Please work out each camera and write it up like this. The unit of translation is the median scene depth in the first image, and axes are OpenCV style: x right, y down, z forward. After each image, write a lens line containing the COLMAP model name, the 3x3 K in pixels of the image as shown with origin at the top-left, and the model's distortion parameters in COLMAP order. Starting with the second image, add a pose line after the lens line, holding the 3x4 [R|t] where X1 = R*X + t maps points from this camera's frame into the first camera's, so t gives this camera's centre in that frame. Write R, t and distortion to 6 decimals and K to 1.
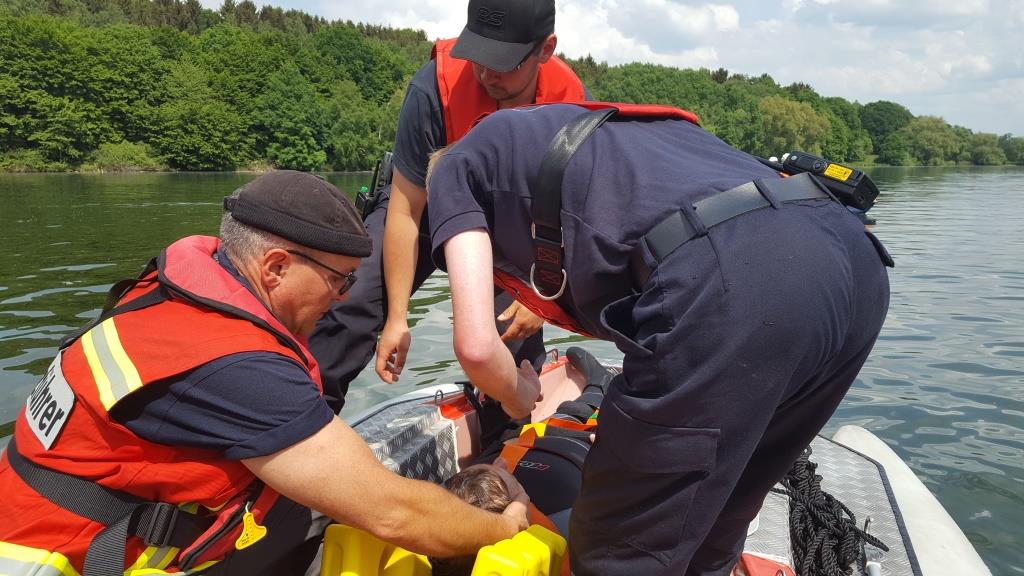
lens RADIAL K [[721.2, 0, 512.0], [0, 721.2, 288.0], [0, 0, 1]] dist [-0.057923, 0.002053]
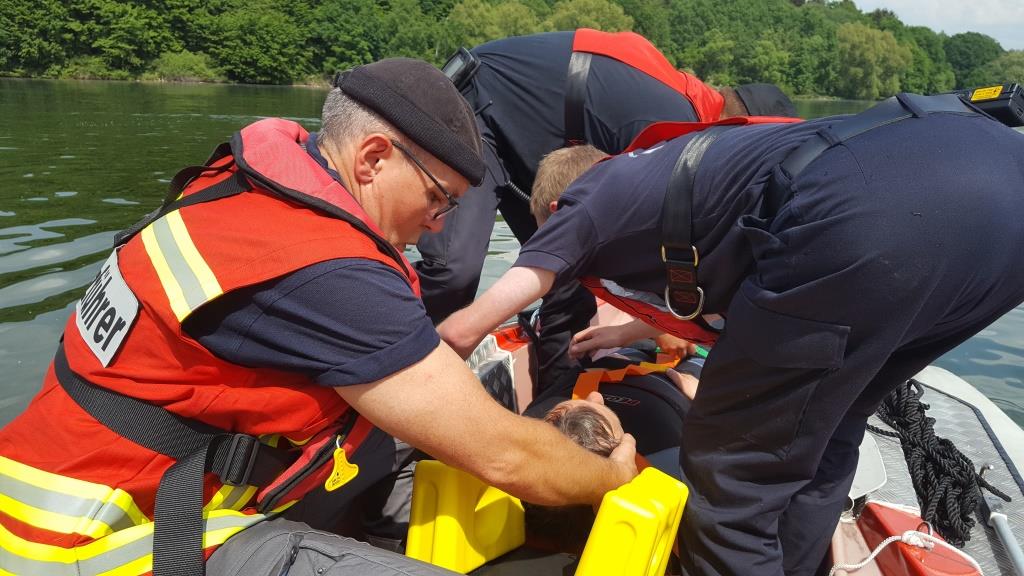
lens RADIAL K [[721.2, 0, 512.0], [0, 721.2, 288.0], [0, 0, 1]] dist [-0.057923, 0.002053]
pose [[0.996356, 0.053113, -0.066731, -0.117913], [-0.045793, 0.993225, 0.106806, 0.026666], [0.071951, -0.103361, 0.992038, 0.188536]]
